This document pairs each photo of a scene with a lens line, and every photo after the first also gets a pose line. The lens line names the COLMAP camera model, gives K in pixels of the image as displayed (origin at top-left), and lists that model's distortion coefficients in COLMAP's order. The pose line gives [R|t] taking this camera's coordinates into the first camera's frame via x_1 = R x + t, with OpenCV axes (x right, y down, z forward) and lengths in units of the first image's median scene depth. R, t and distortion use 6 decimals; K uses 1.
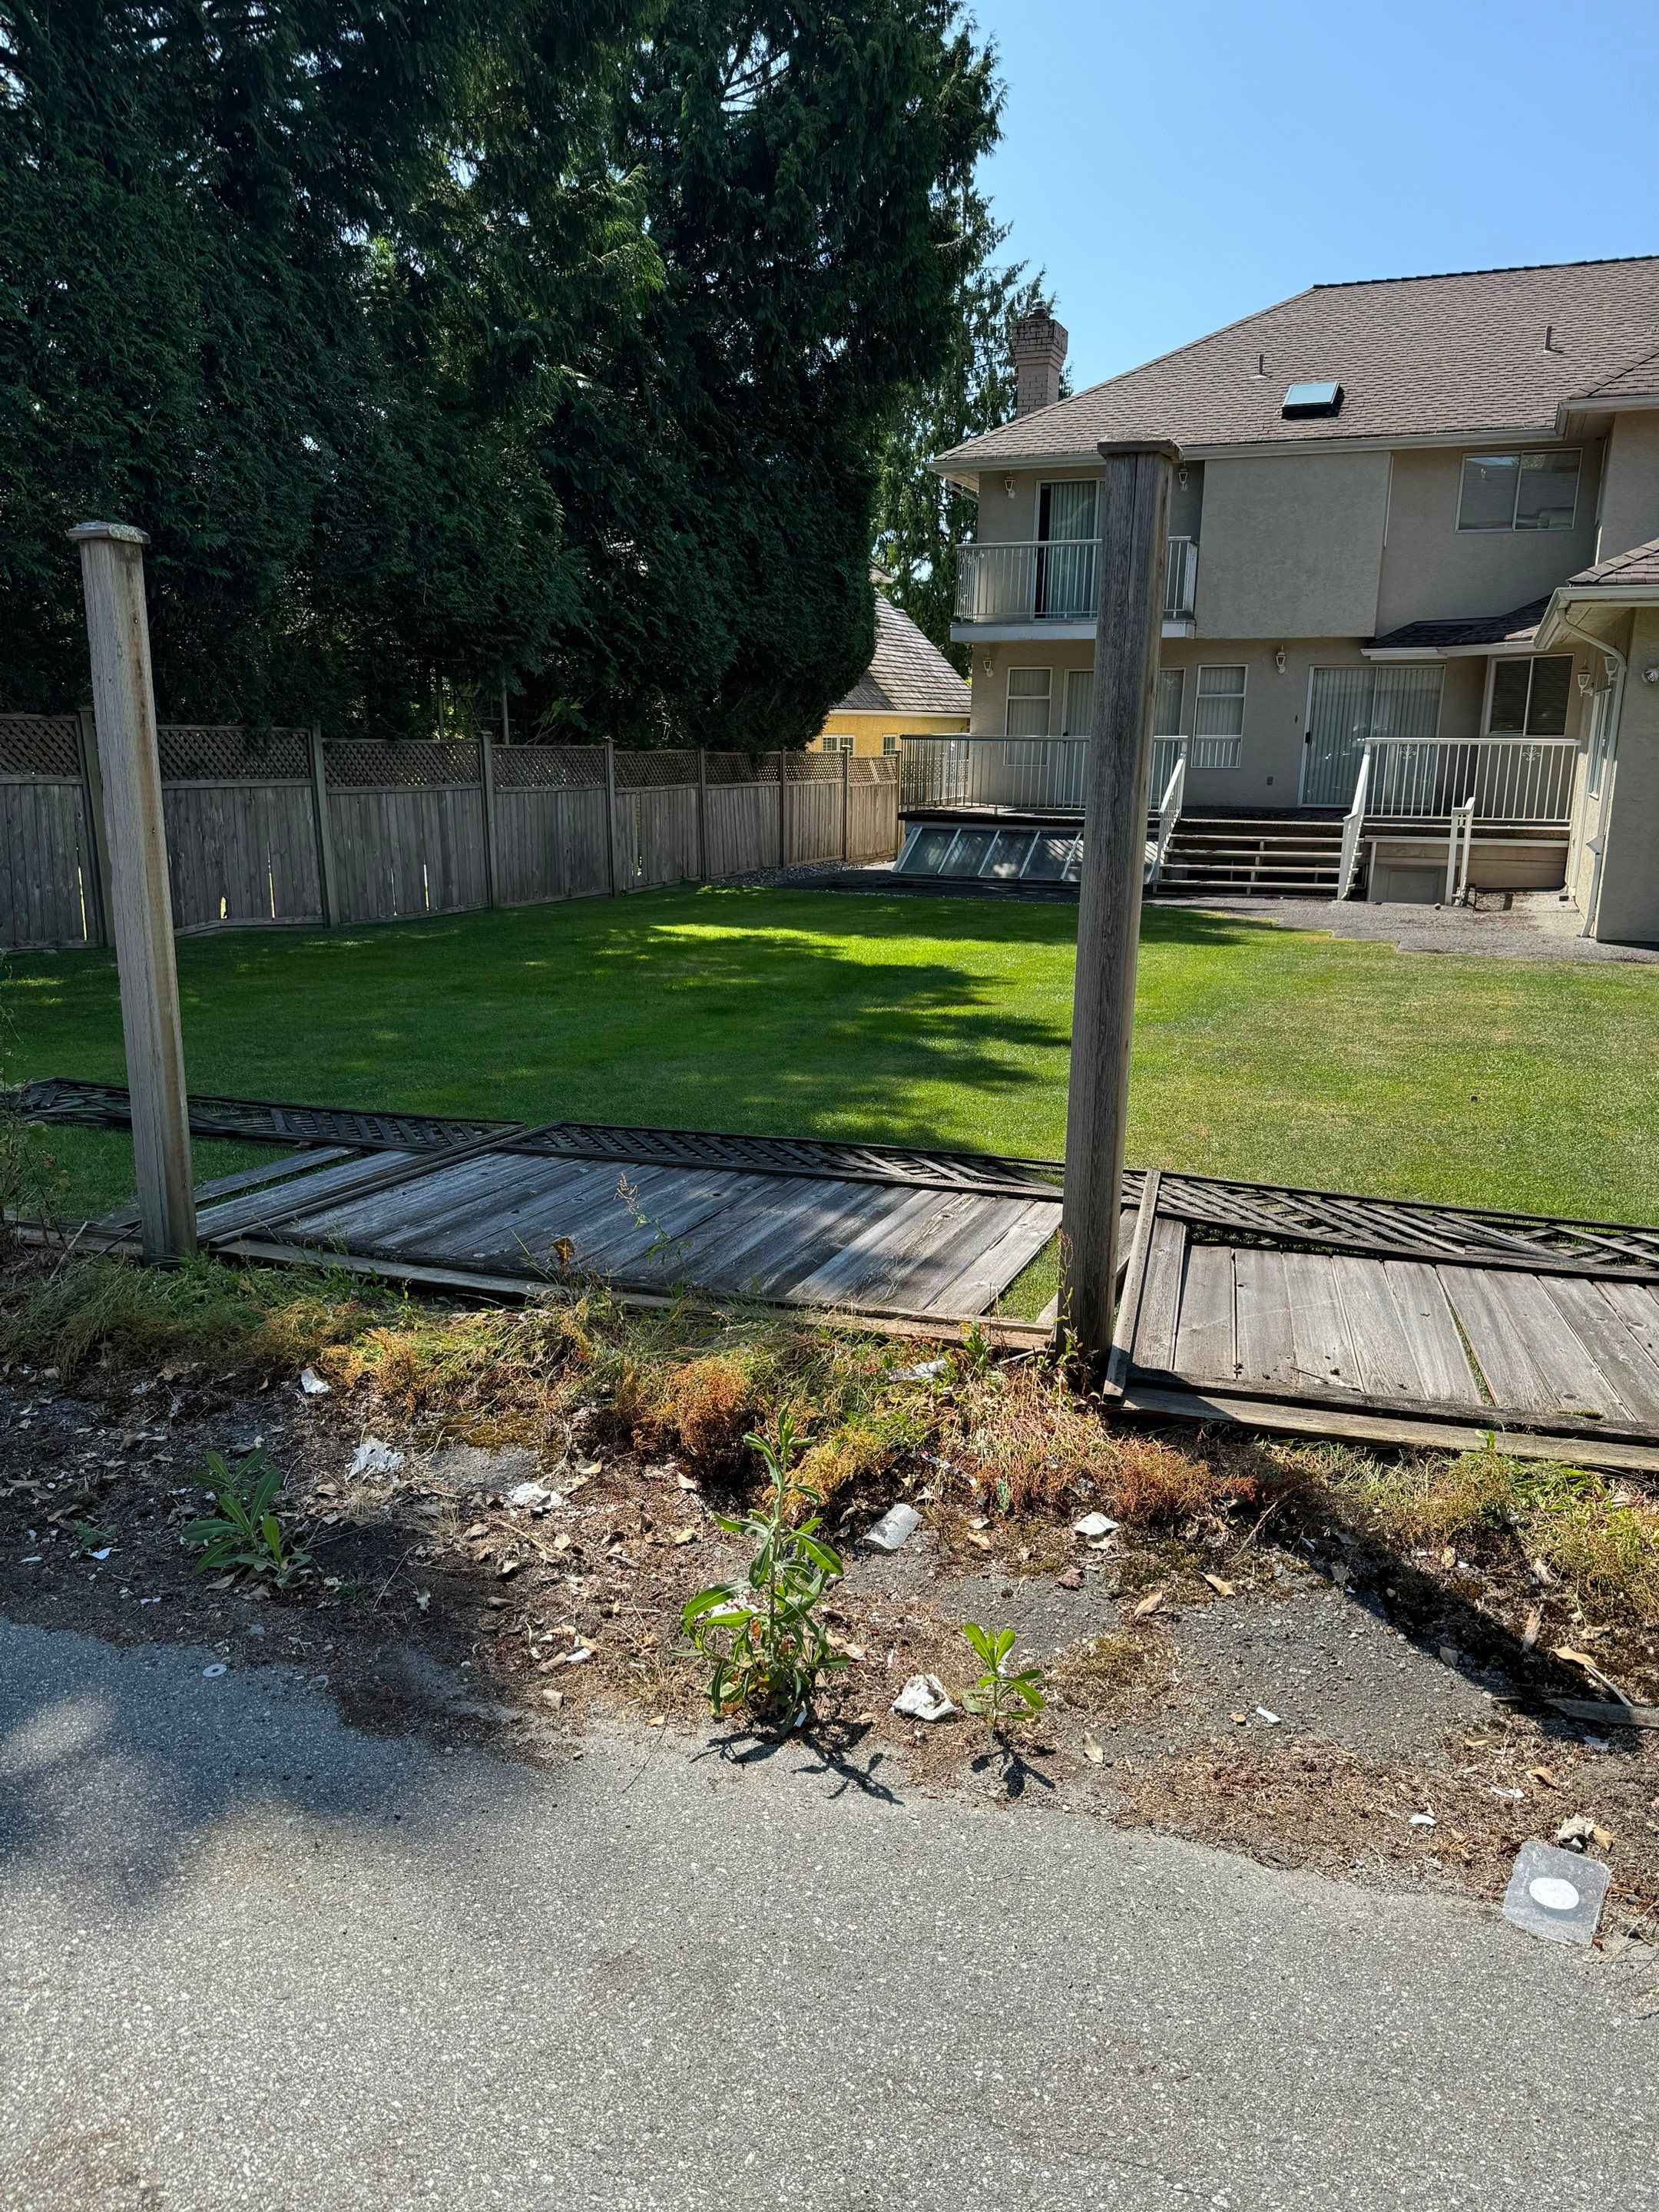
lens RADIAL K [[1553.1, 0, 817.9], [0, 1553.1, 1119.1], [0, 0, 1]] dist [0.039586, -0.046931]
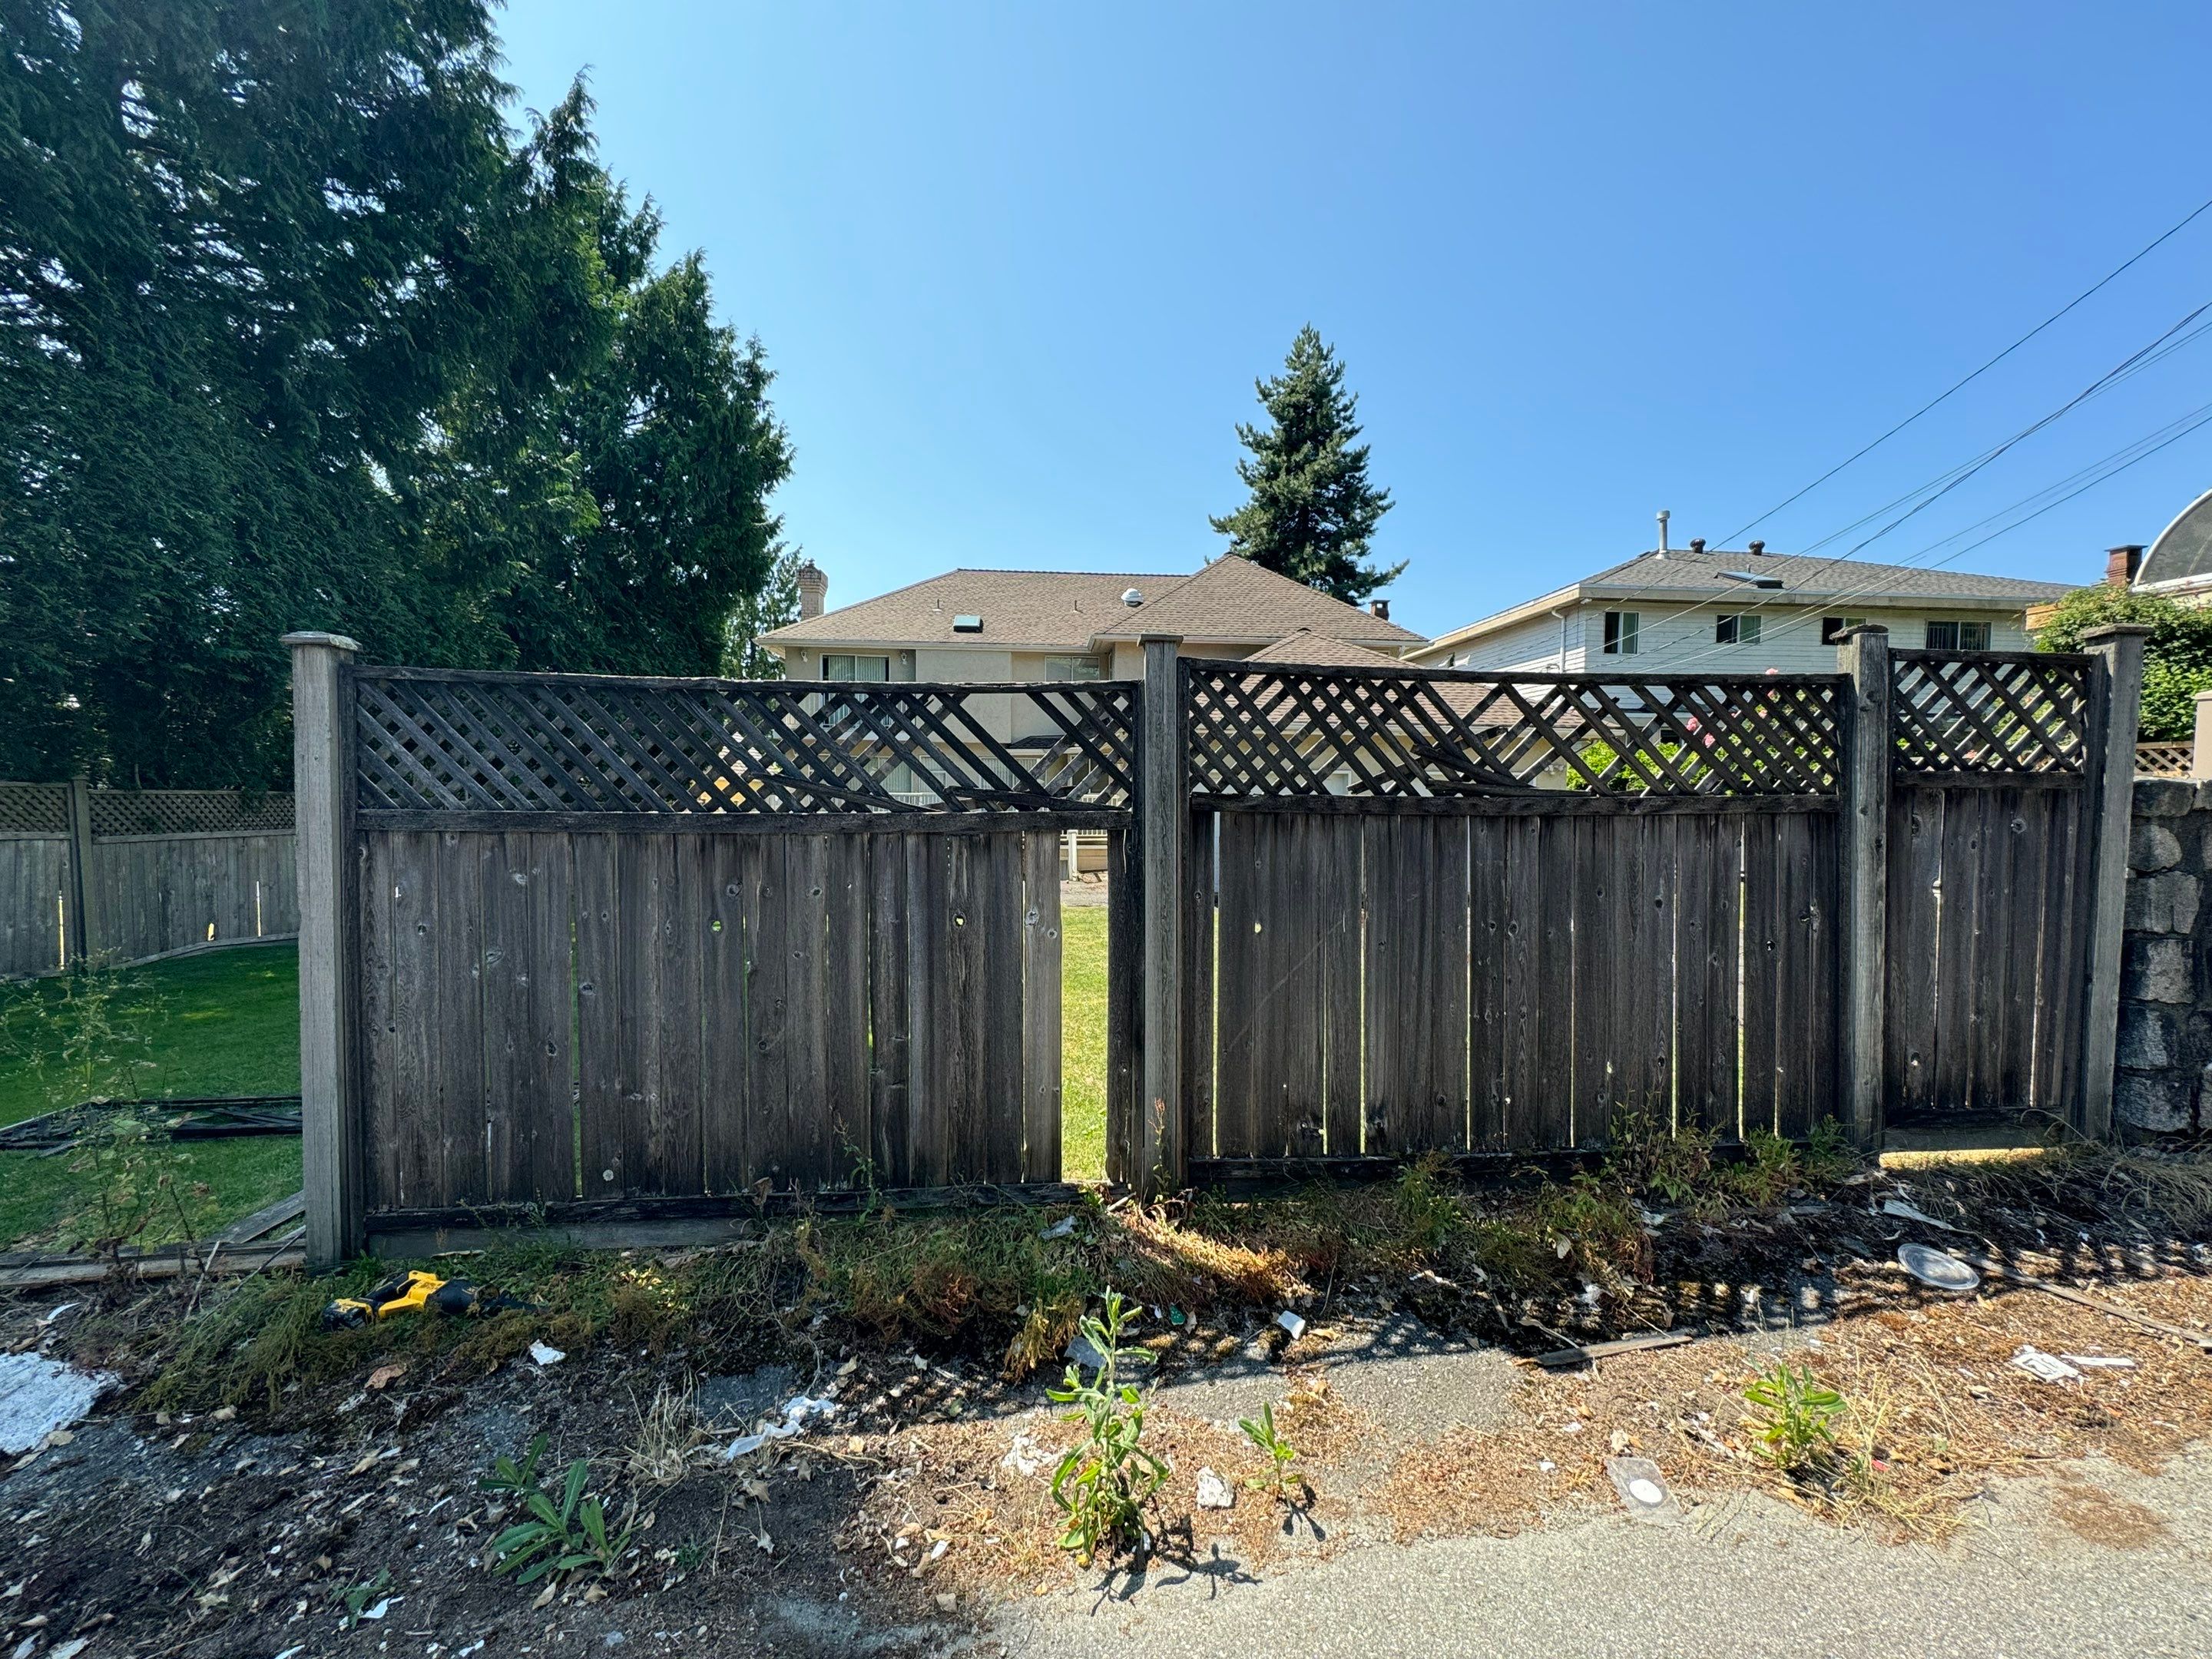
lens RADIAL K [[885.7, 0, 1104.6], [0, 885.7, 833.2], [0, 0, 1]] dist [-0.004451, 0.001093]
pose [[0.887505, -0.024665, 0.460138, -0.063063], [0.113365, 0.979563, -0.166147, -0.012767], [-0.446636, 0.199620, 0.872163, 0.044641]]
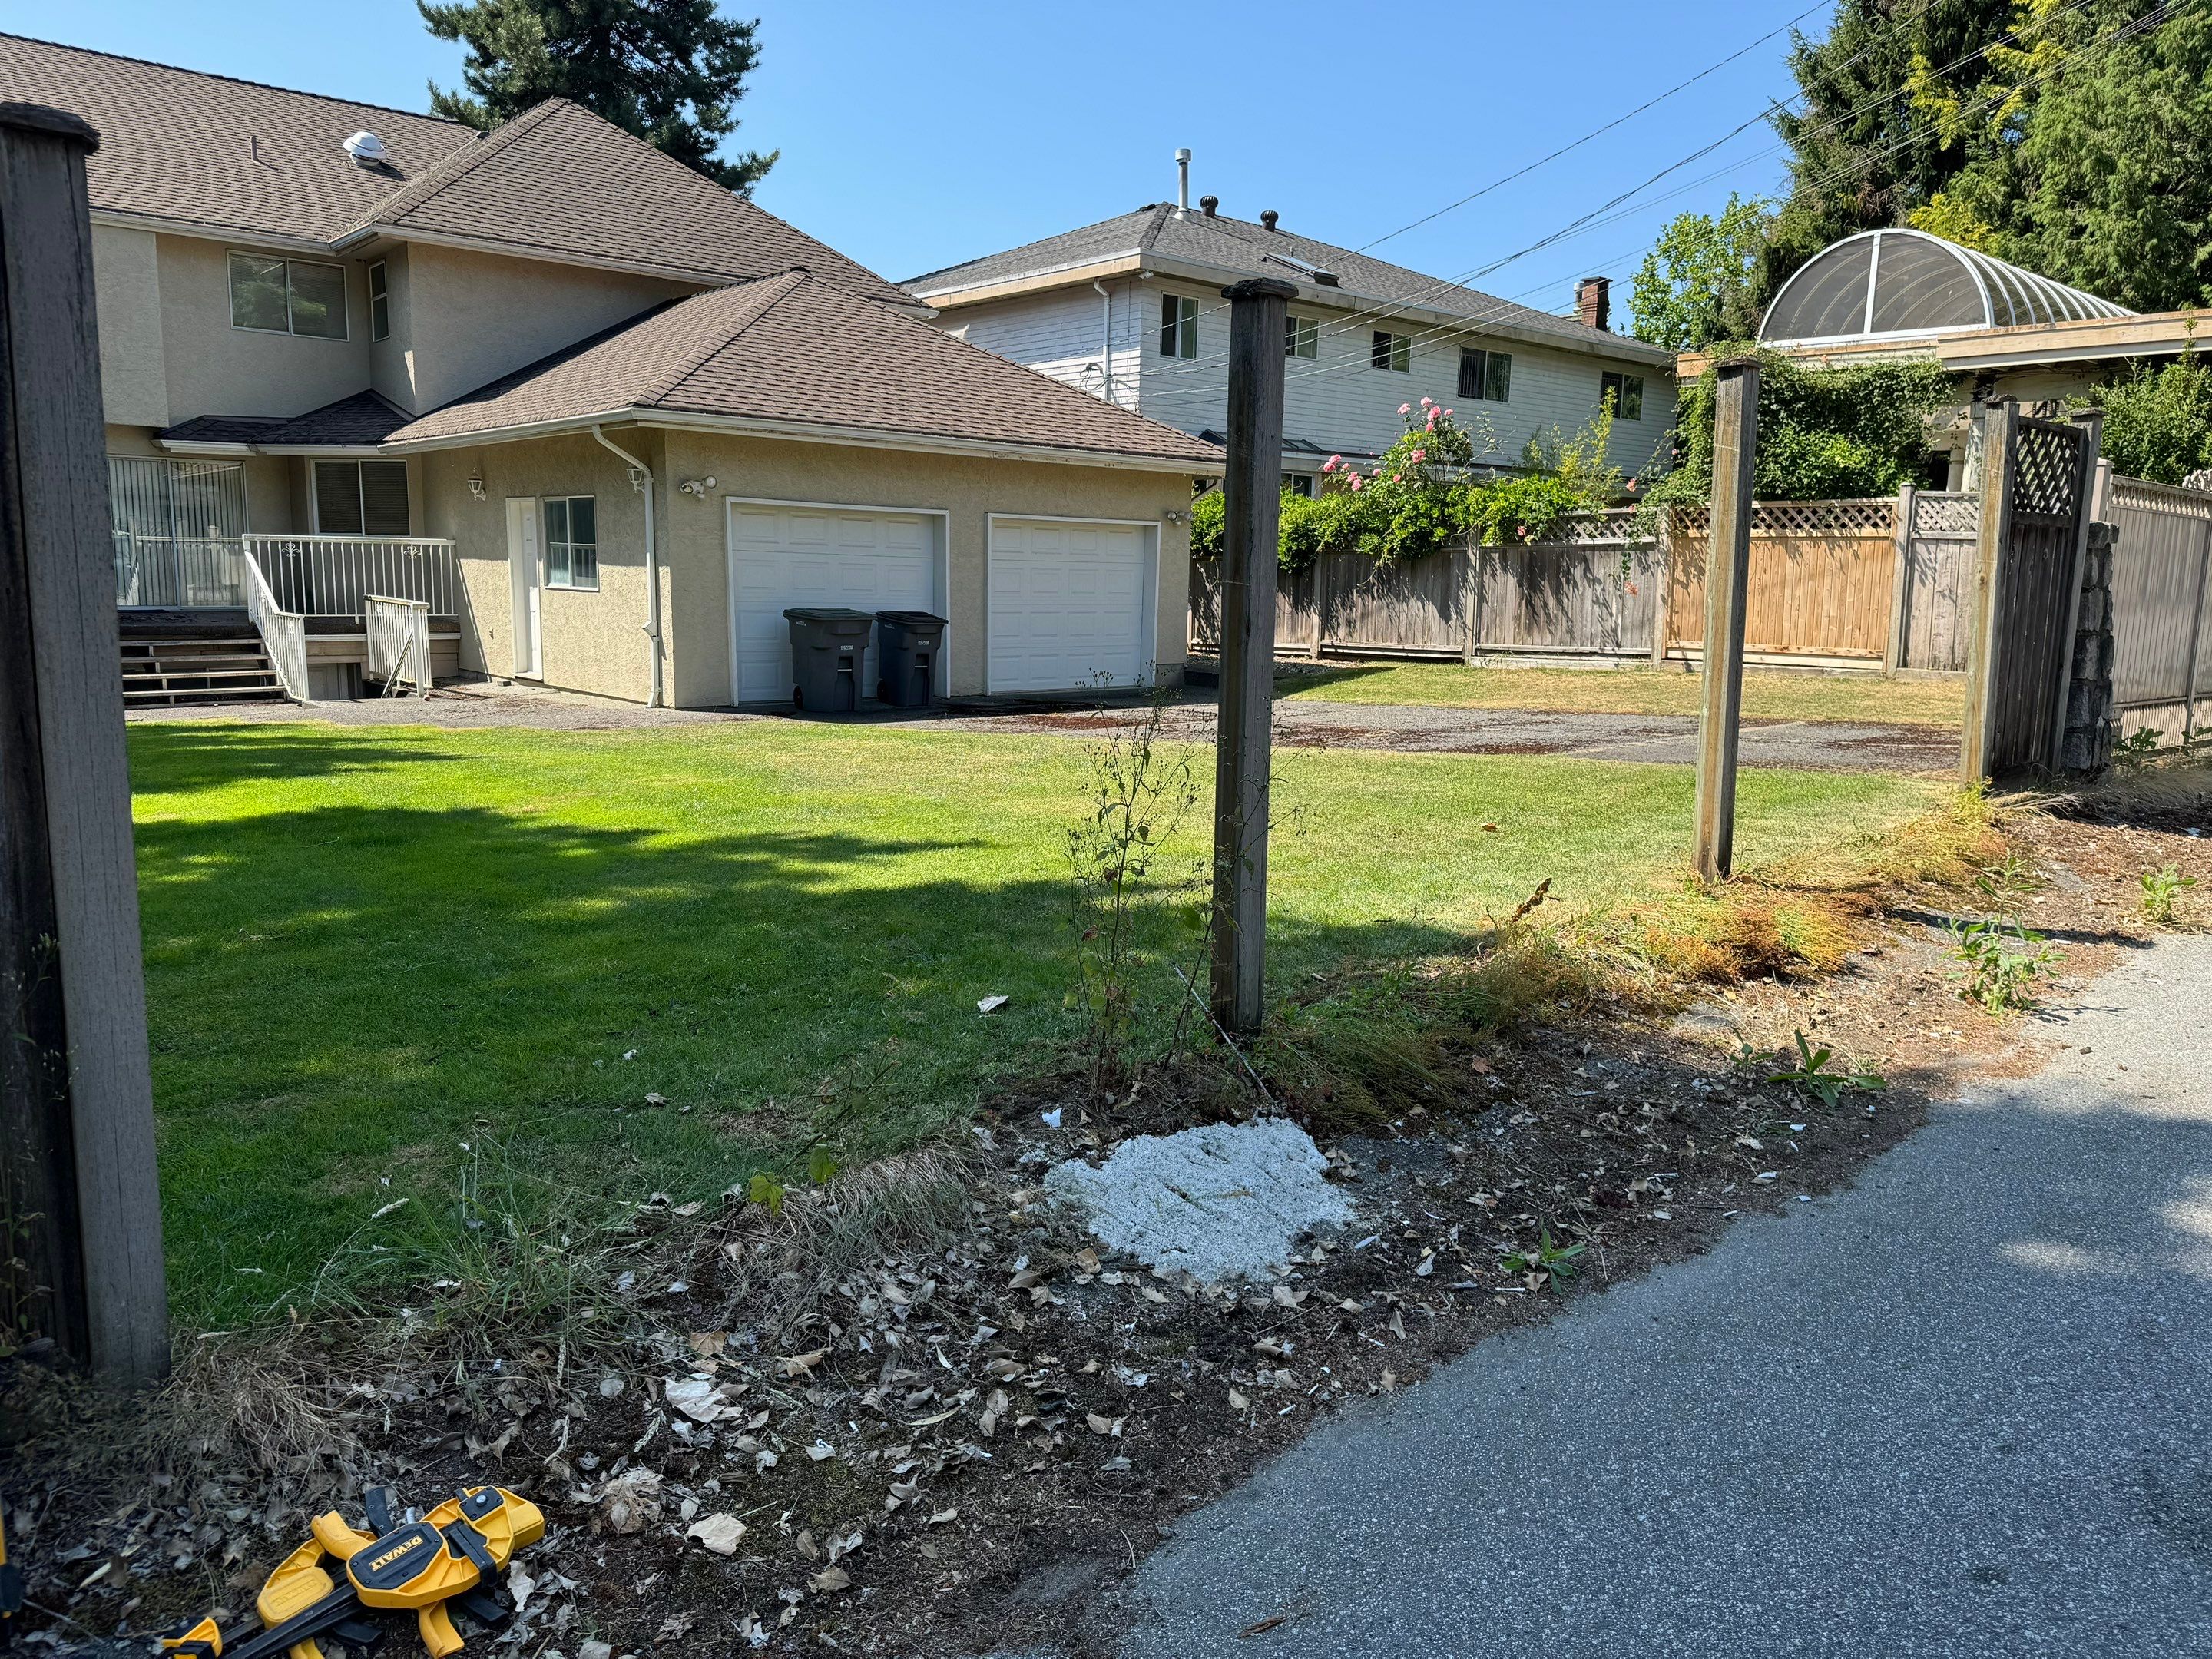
lens RADIAL K [[1553.1, 0, 1102.8], [0, 1553.1, 812.8], [0, 0, 1]] dist [0.039586, -0.046931]
pose [[0.443189, -0.139612, 0.885490, -0.386042], [0.201975, 0.977950, 0.053102, -0.032371], [-0.873379, 0.155313, 0.461614, 0.182998]]
